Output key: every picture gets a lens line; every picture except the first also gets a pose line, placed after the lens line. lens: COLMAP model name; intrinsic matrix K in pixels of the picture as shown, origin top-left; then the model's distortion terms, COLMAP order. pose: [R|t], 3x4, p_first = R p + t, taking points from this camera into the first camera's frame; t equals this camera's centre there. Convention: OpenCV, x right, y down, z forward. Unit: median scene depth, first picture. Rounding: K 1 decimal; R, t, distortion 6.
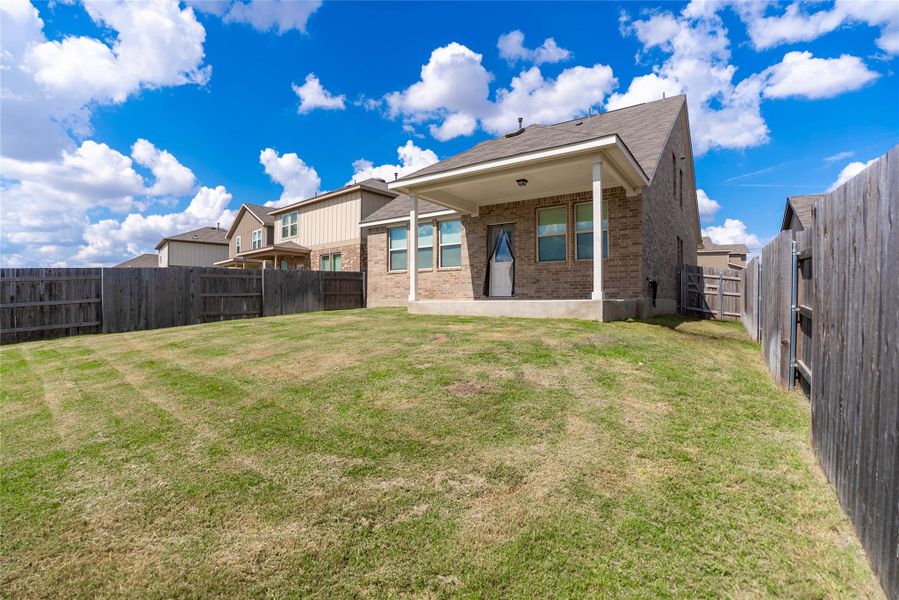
lens RADIAL K [[412.8, 0, 450.7], [0, 412.8, 302.0], [0, 0, 1]] dist [-0.045226, 0.002977]
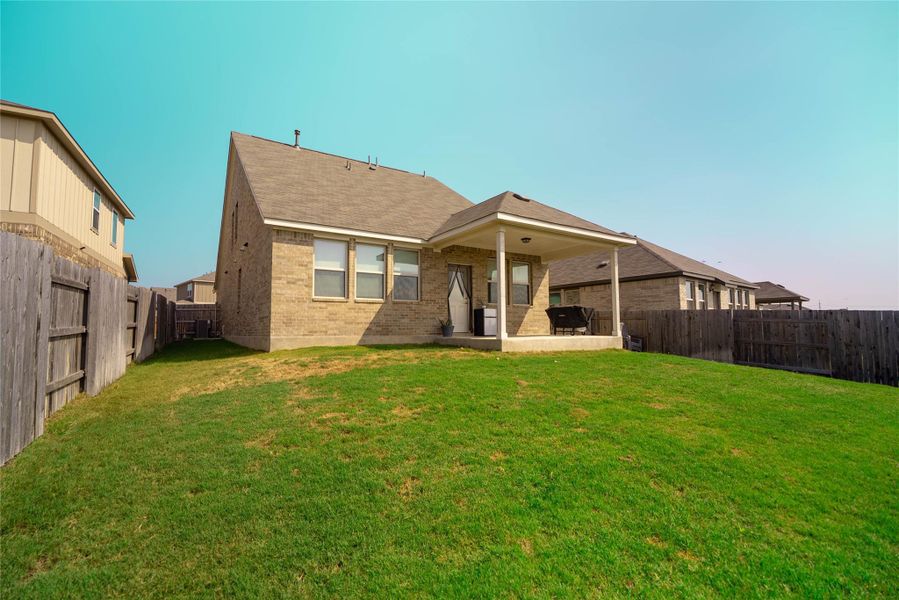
lens RADIAL K [[412.8, 0, 449.9], [0, 412.8, 305.2], [0, 0, 1]] dist [-0.045226, 0.002977]
pose [[0.384171, 0.057272, 0.921484, -0.875833], [0.004097, 0.997959, -0.063734, -0.017485], [-0.923253, 0.028260, 0.383152, 0.631339]]
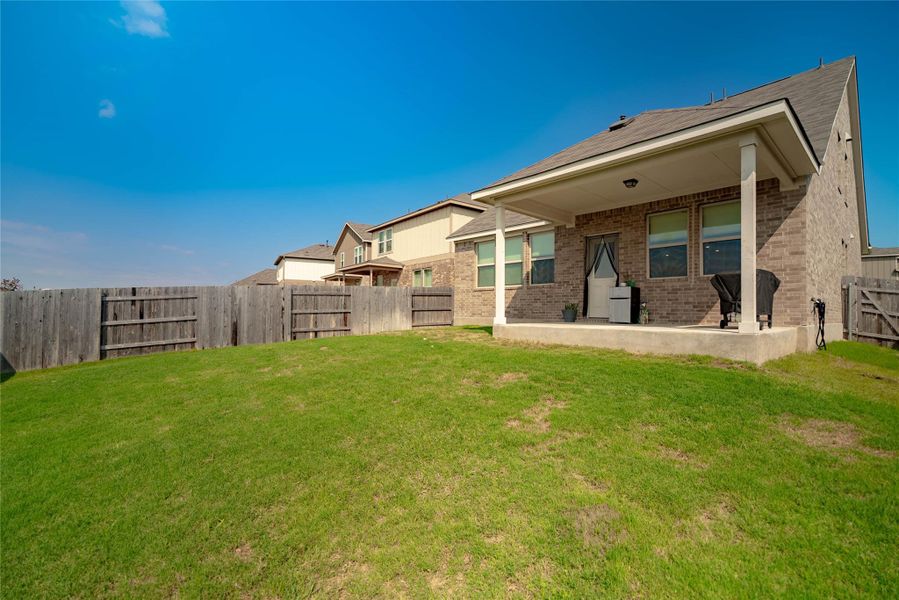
lens RADIAL K [[394.6, 0, 452.4], [0, 394.6, 299.1], [0, 0, 1]] dist [0.013561, 0.000207]
pose [[0.974111, 0.004749, -0.226019, 0.004829], [-0.011911, 0.999469, -0.030333, -0.025187], [0.225755, 0.032240, 0.973650, 0.126974]]
